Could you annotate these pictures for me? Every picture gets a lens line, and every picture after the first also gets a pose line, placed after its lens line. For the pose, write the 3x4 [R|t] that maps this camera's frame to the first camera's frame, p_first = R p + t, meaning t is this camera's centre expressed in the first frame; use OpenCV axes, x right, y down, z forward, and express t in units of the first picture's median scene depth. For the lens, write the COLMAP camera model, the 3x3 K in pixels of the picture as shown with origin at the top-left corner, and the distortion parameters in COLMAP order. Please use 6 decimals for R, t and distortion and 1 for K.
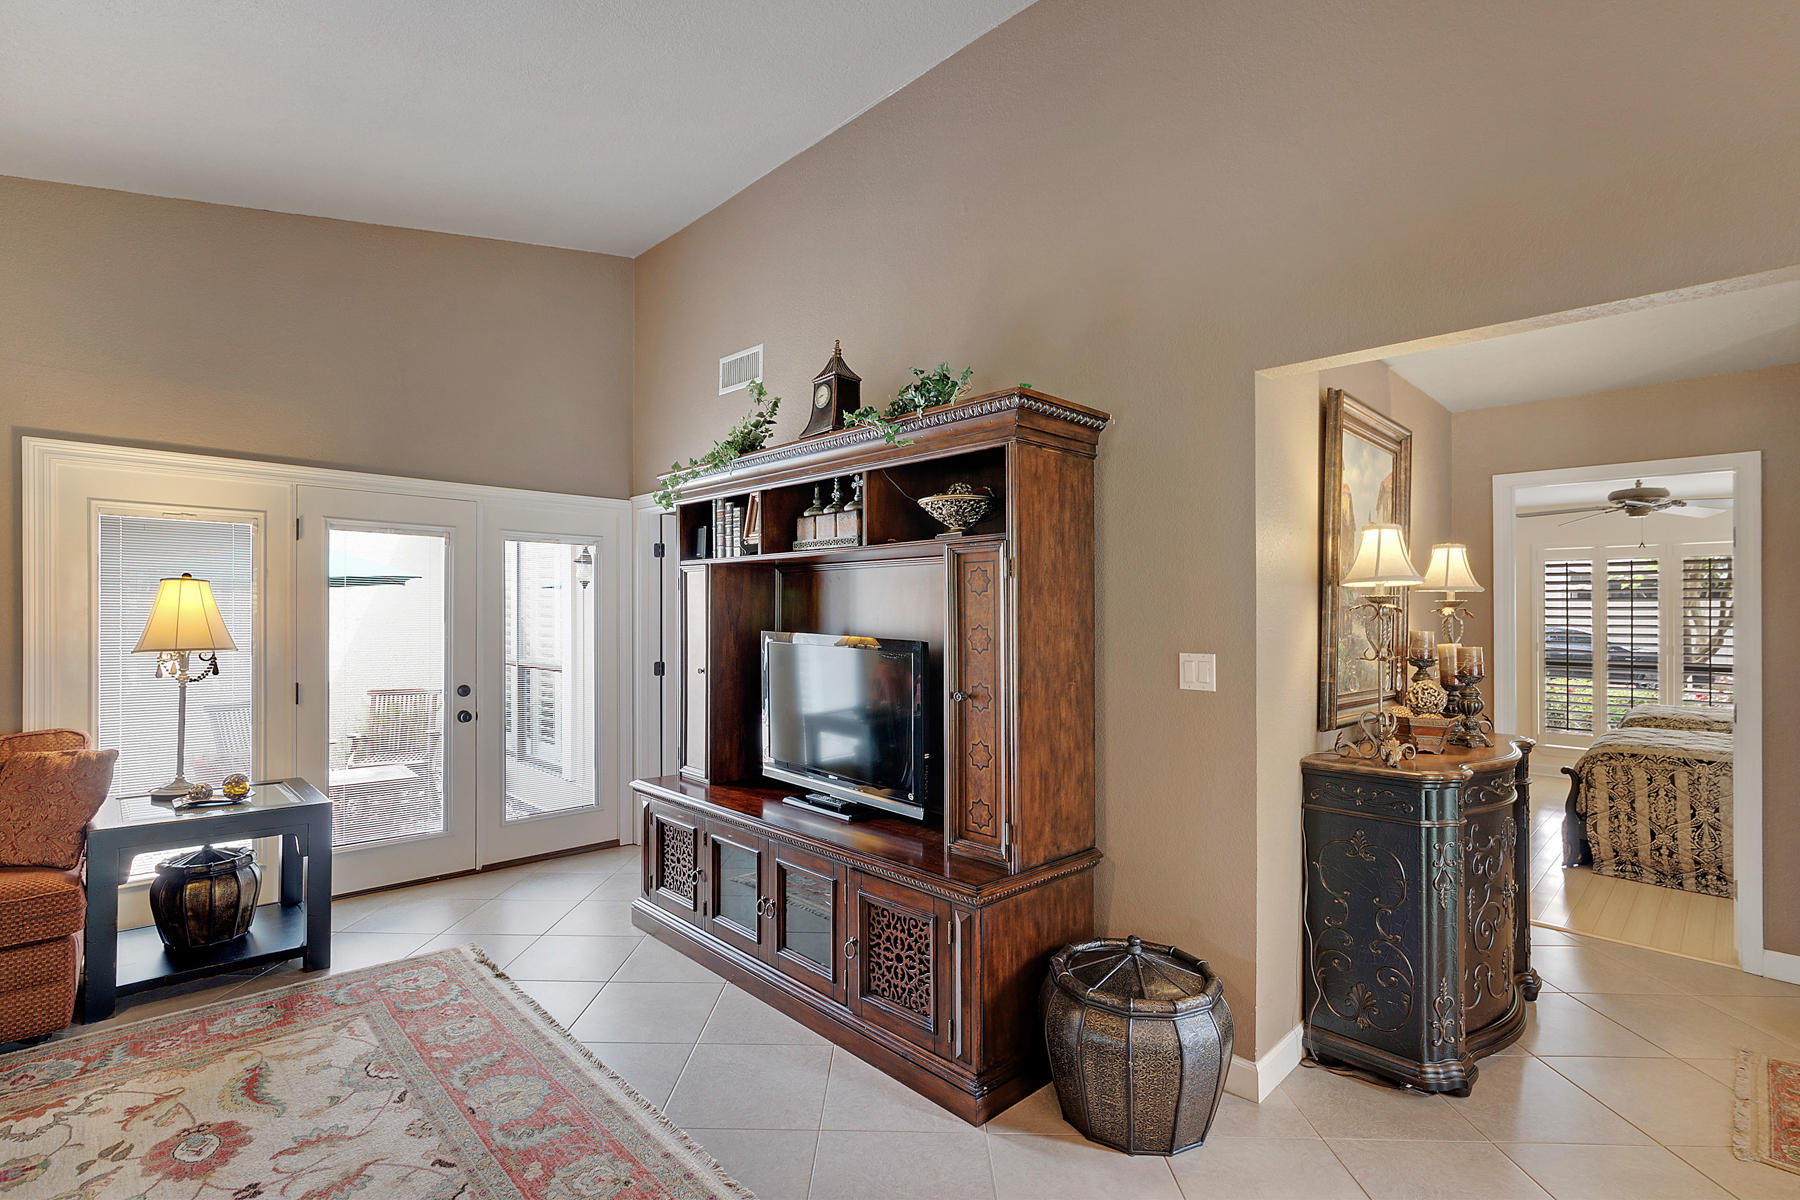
lens RADIAL K [[806.4, 0, 898.5], [0, 806.4, 616.3], [0, 0, 1]] dist [0.000188, 0.000138]
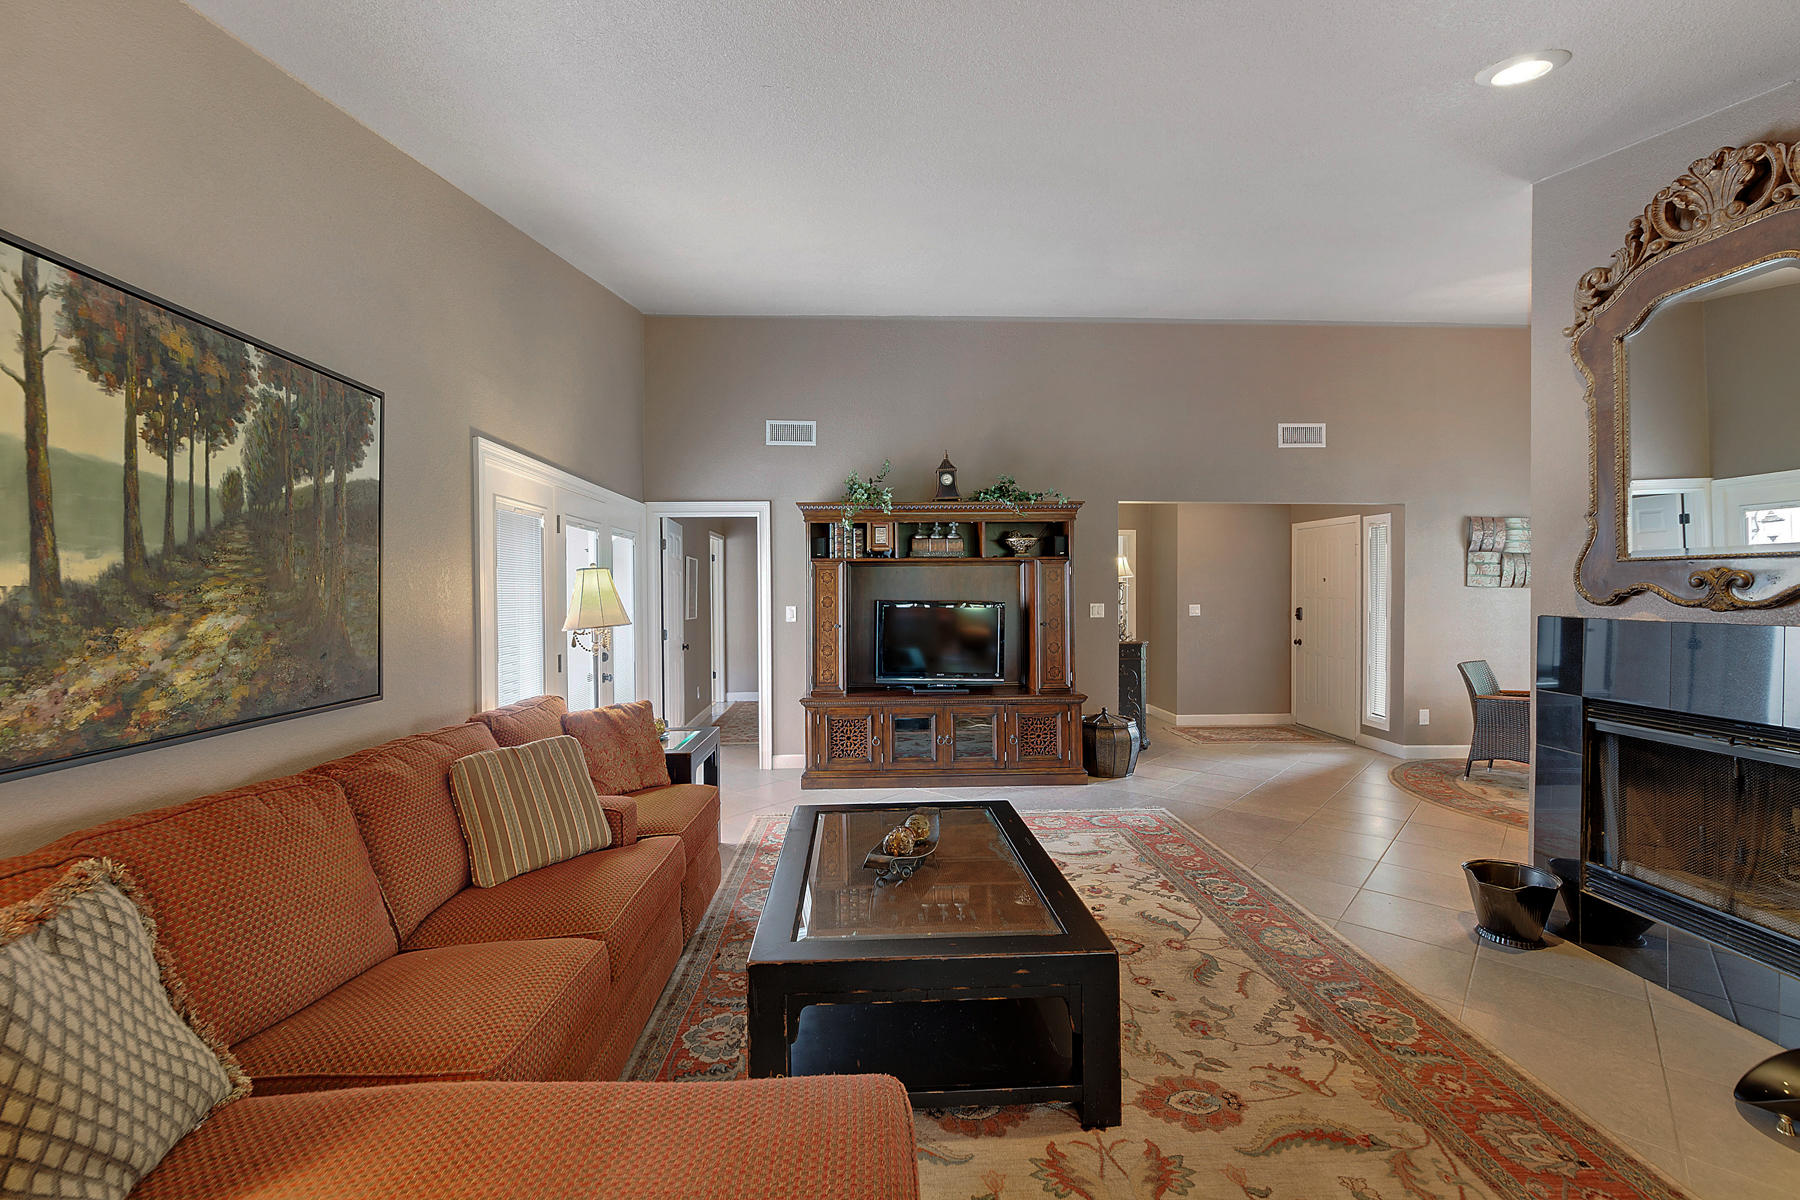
lens RADIAL K [[696.2, 0, 892.7], [0, 696.2, 590.5], [0, 0, 1]] dist [-0.000627, -0.000100]
pose [[0.685725, -0.007277, 0.727824, -1.402566], [0.010082, 0.999949, 0.000499, -0.007055], [-0.727791, 0.006996, 0.685763, -0.059656]]
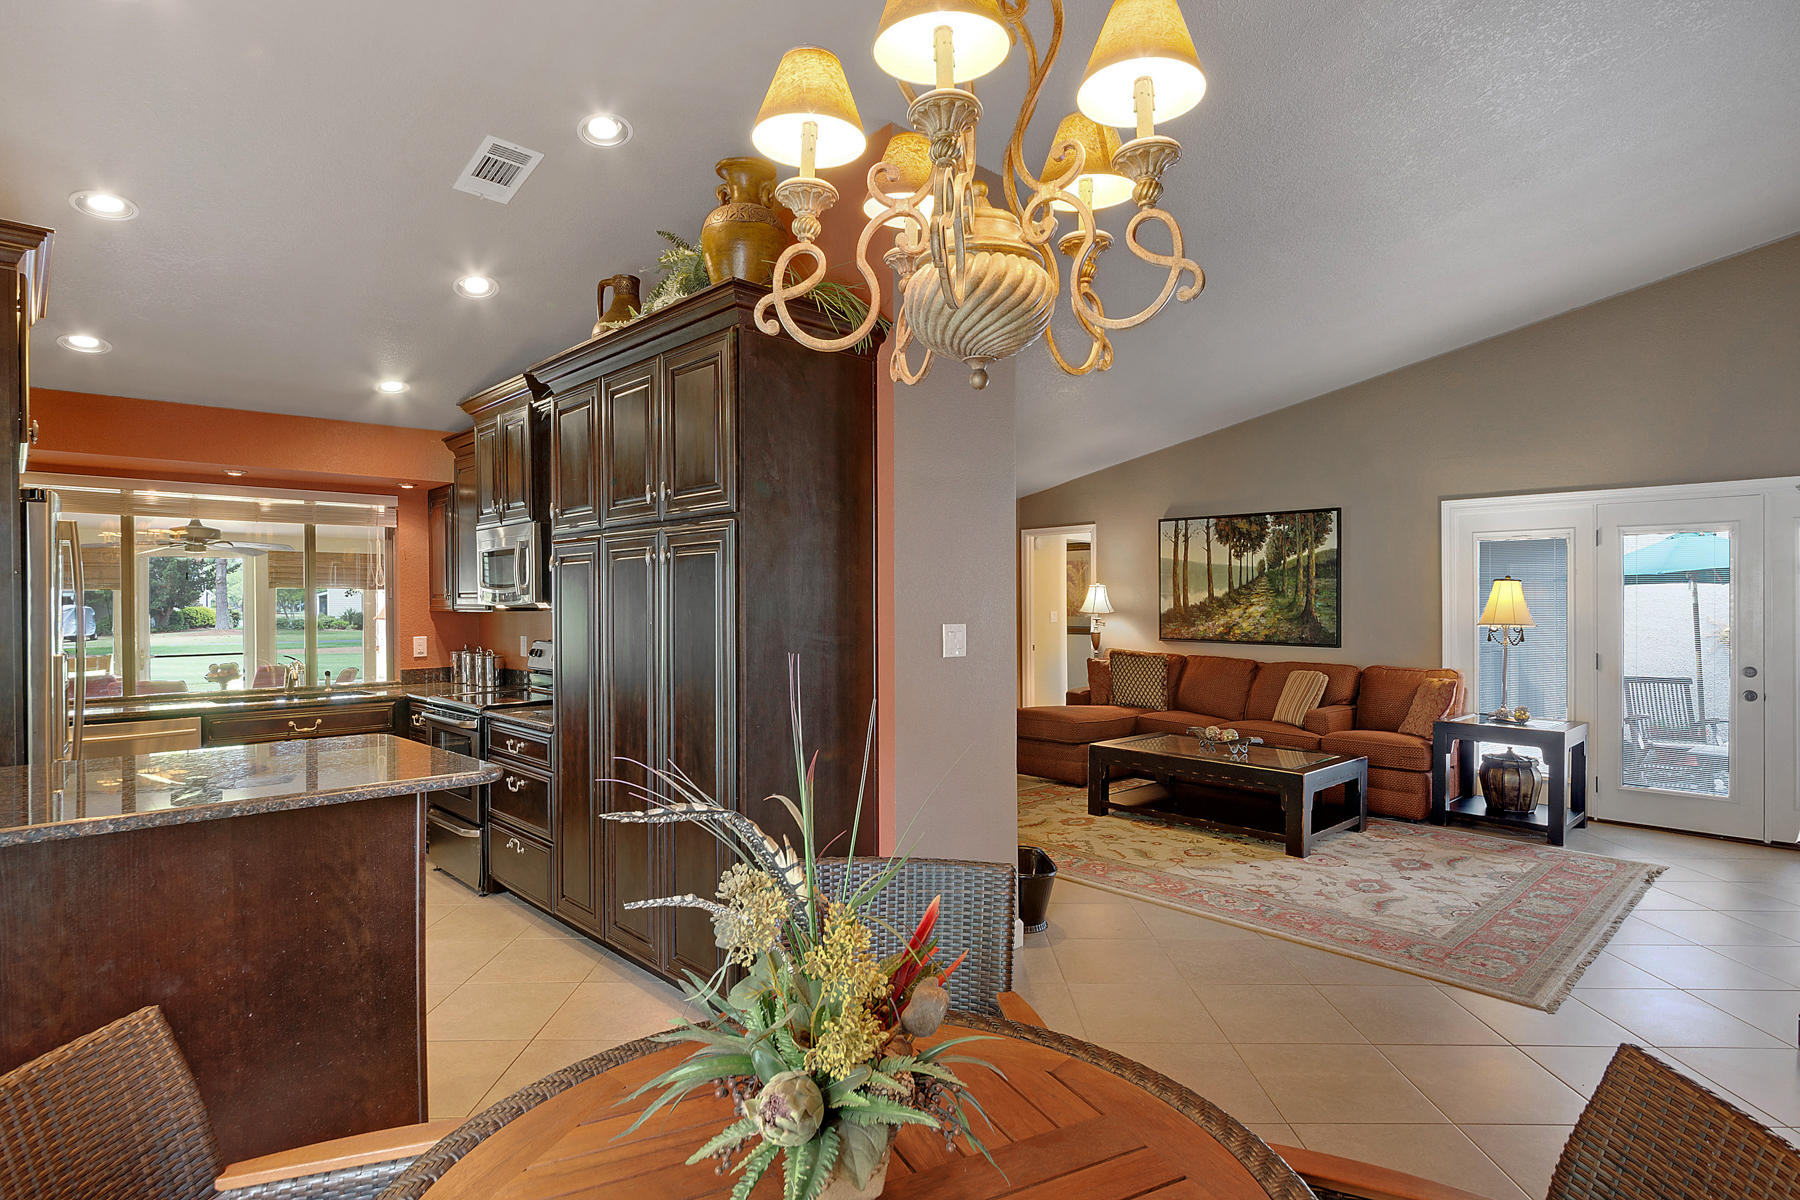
lens RADIAL K [[936.0, 0, 900.0], [0, 936.0, 600.0], [0, 0, 1]] dist [-0.016573, 0.000097]
pose [[0.003895, -0.005803, -0.999976, 0.940141], [-0.000133, 0.999983, -0.005803, 0.005309], [0.999992, 0.000156, 0.003895, -0.187898]]
